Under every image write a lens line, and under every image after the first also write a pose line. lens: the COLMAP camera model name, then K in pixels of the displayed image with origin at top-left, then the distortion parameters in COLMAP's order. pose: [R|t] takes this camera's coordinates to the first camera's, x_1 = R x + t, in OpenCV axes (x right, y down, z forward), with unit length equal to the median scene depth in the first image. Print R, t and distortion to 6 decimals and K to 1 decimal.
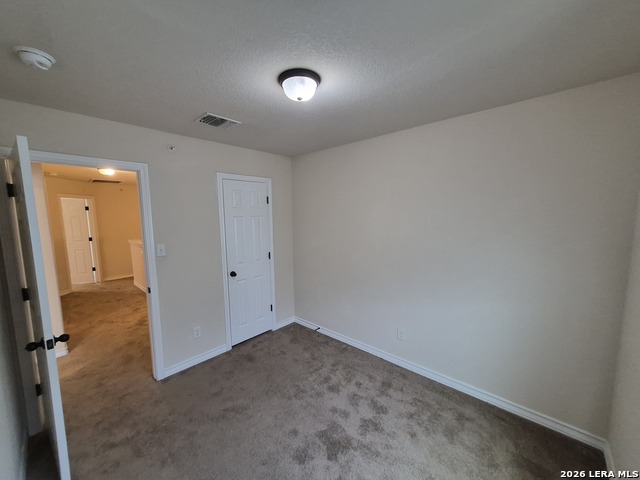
lens RADIAL K [[251.5, 0, 314.9], [0, 251.5, 242.6], [0, 0, 1]] dist [0.007269, -0.000039]
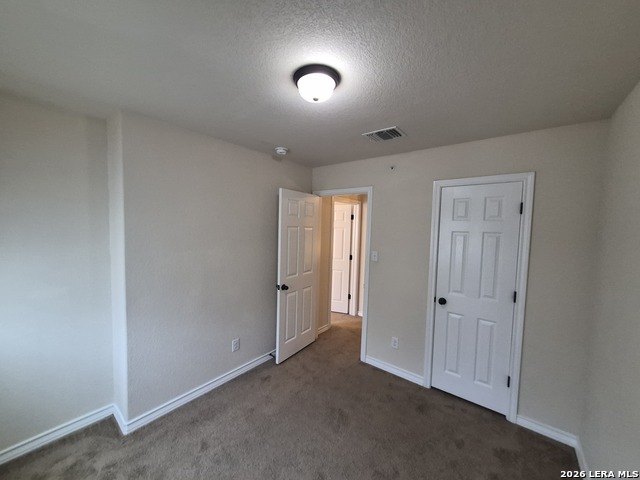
lens RADIAL K [[251.5, 0, 314.9], [0, 251.5, 242.6], [0, 0, 1]] dist [0.007269, -0.000039]
pose [[0.066985, 0.077790, -0.994717, 0.456703], [-0.140099, 0.987812, 0.067816, -0.062677], [0.987869, 0.134816, 0.077067, 0.515430]]
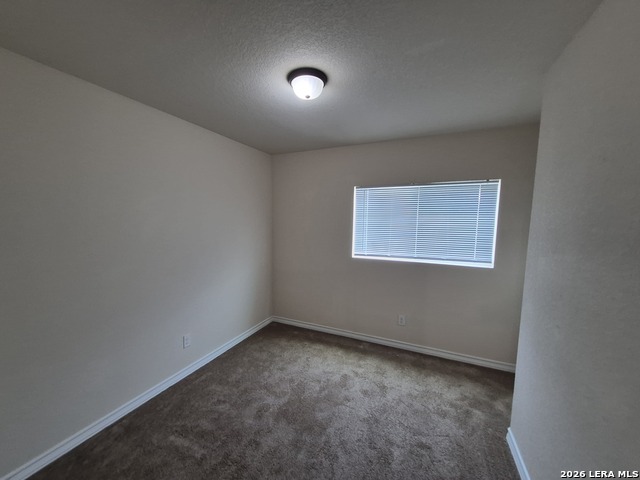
lens RADIAL K [[251.5, 0, 314.9], [0, 251.5, 242.6], [0, 0, 1]] dist [0.007269, -0.000039]
pose [[-0.297503, -0.085464, 0.950888, -0.569752], [0.101998, 0.987440, 0.120661, -0.045629], [-0.949257, 0.132885, -0.285049, 0.698805]]
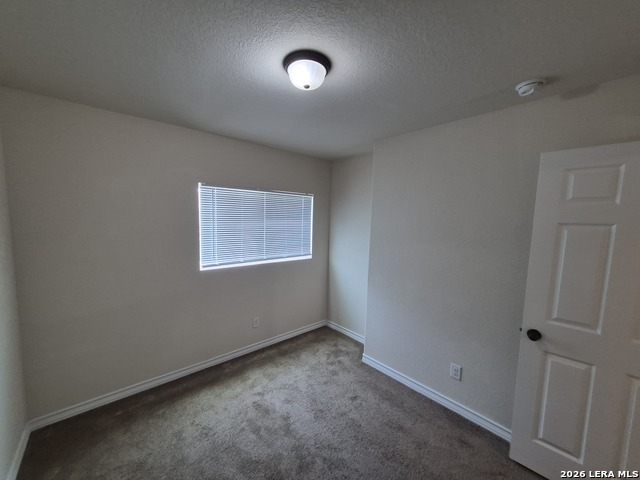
lens RADIAL K [[251.5, 0, 314.9], [0, 251.5, 242.6], [0, 0, 1]] dist [0.007269, -0.000039]
pose [[-0.993031, -0.023952, 0.115393, -0.096700], [0.000151, 0.978869, 0.204486, -0.107396], [-0.117853, 0.203079, -0.972044, 1.018419]]
